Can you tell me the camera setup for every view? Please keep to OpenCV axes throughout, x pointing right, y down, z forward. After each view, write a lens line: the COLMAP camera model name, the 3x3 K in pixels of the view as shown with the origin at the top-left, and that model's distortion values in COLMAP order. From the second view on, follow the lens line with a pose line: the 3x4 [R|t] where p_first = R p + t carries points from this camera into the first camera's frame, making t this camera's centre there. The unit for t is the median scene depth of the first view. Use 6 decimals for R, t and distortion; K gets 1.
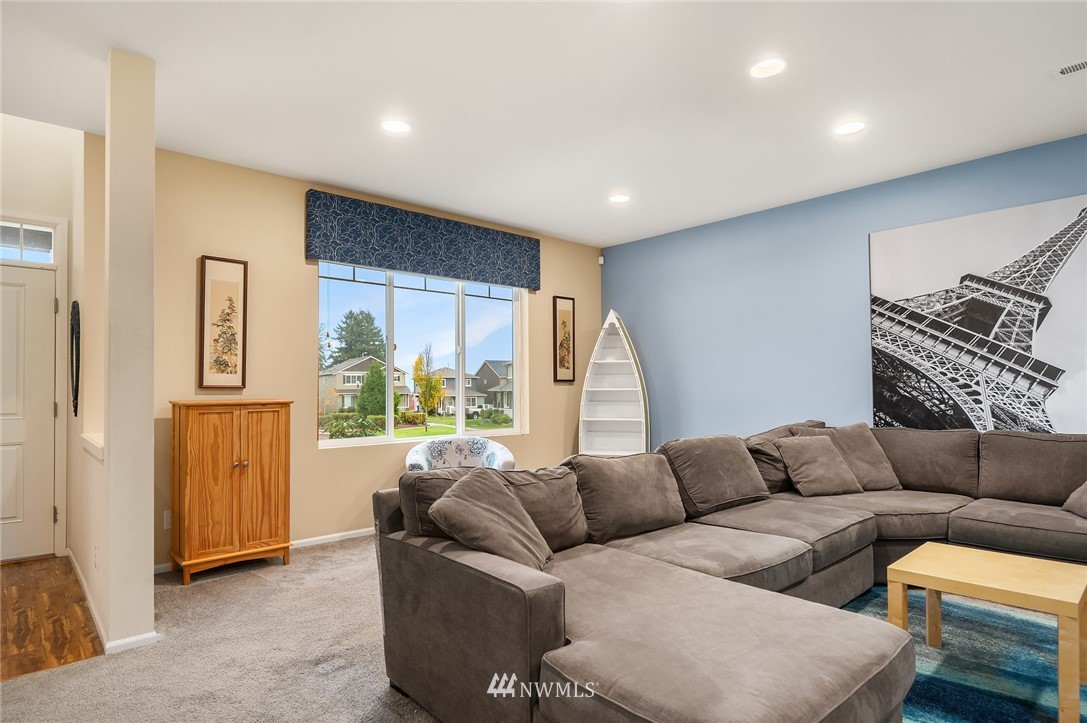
lens RADIAL K [[593.5, 0, 543.6], [0, 593.5, 363.8], [0, 0, 1]] dist [-0.011906, 0.000725]
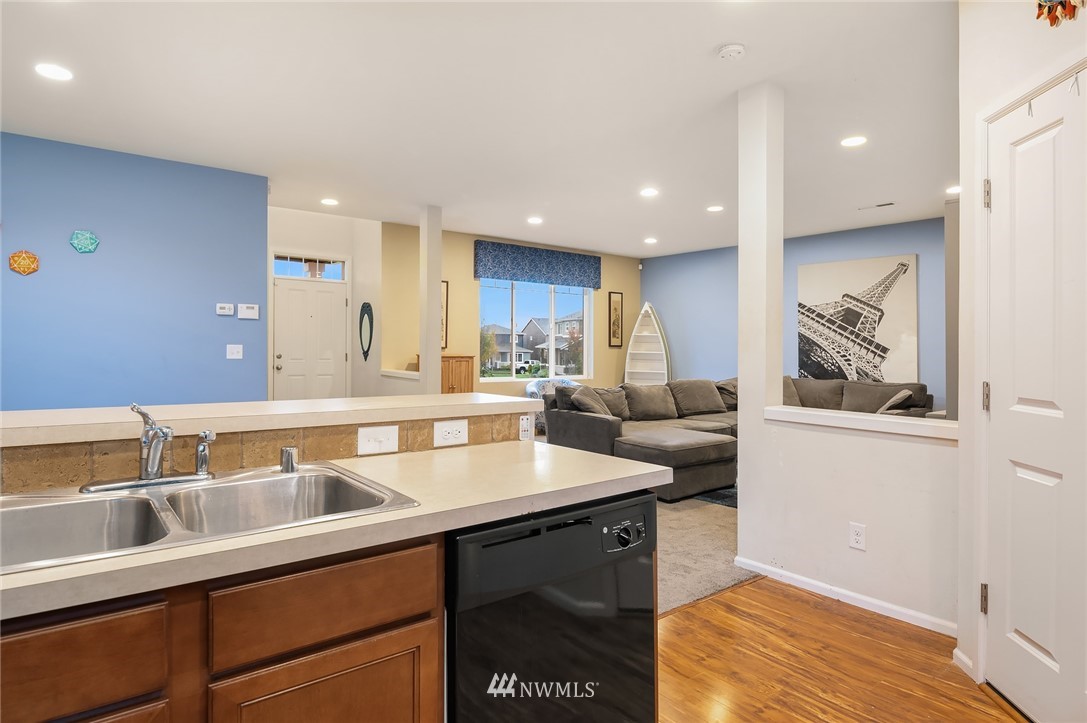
lens RADIAL K [[593.5, 0, 512.3], [0, 593.5, 304.4], [0, 0, 1]] dist [-0.011906, 0.000725]
pose [[0.992266, 0.012566, -0.123491, -0.066243], [-0.015826, 0.999551, -0.025451, -0.056892], [0.123116, 0.027209, 0.992019, -0.906526]]
